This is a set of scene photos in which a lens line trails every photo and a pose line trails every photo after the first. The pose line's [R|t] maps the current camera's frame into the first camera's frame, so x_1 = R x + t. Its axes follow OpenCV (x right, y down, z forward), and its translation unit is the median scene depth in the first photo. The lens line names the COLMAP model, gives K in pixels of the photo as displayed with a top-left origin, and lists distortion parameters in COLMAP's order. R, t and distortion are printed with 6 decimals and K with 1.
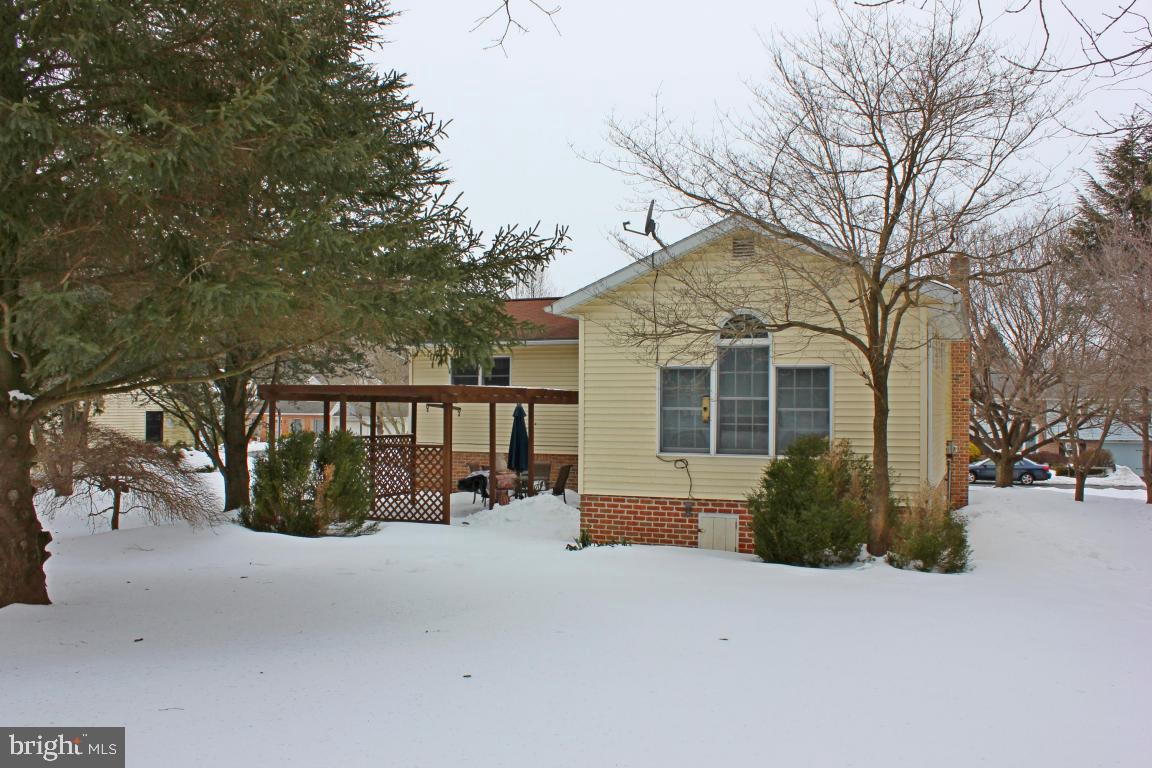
lens RADIAL K [[943.4, 0, 576.0], [0, 943.4, 384.0], [0, 0, 1]] dist [-0.164878, 0.119664]
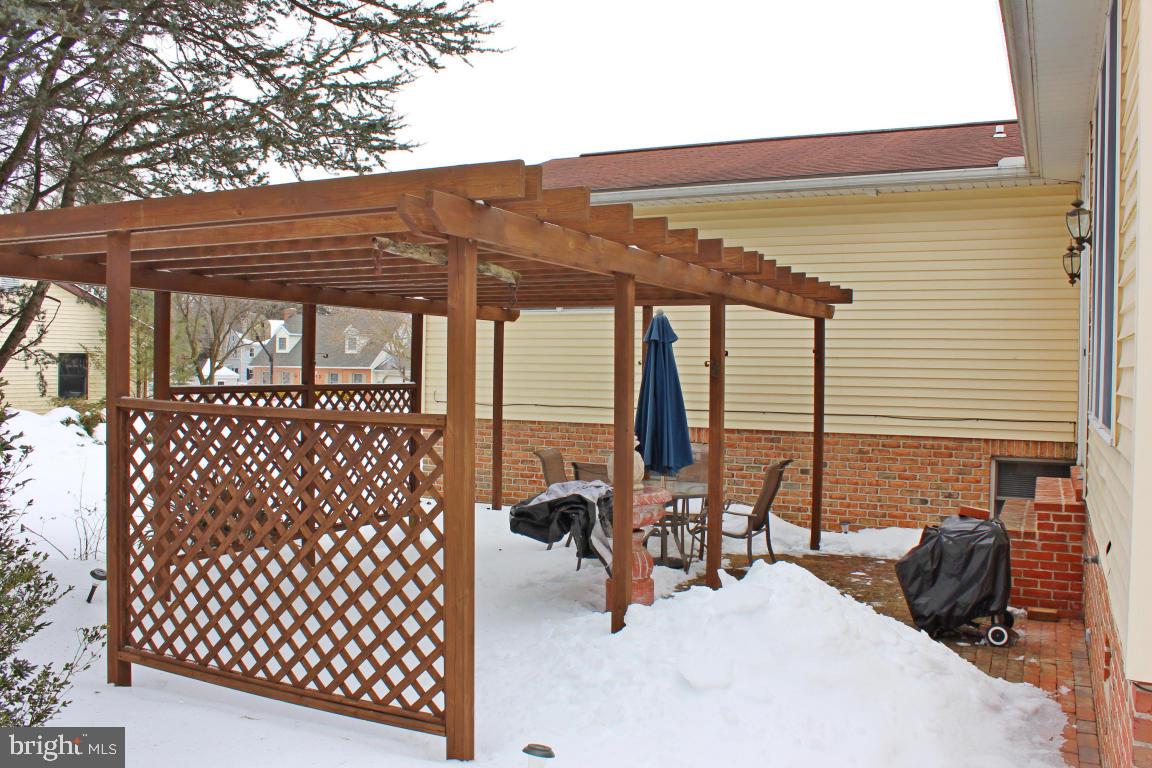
lens RADIAL K [[943.4, 0, 576.0], [0, 943.4, 384.0], [0, 0, 1]] dist [-0.164878, 0.119664]
pose [[0.997892, 0.006351, -0.064582, -0.078456], [-0.003542, 0.999046, 0.043521, 0.039250], [0.064797, -0.043200, 0.996963, 0.647127]]
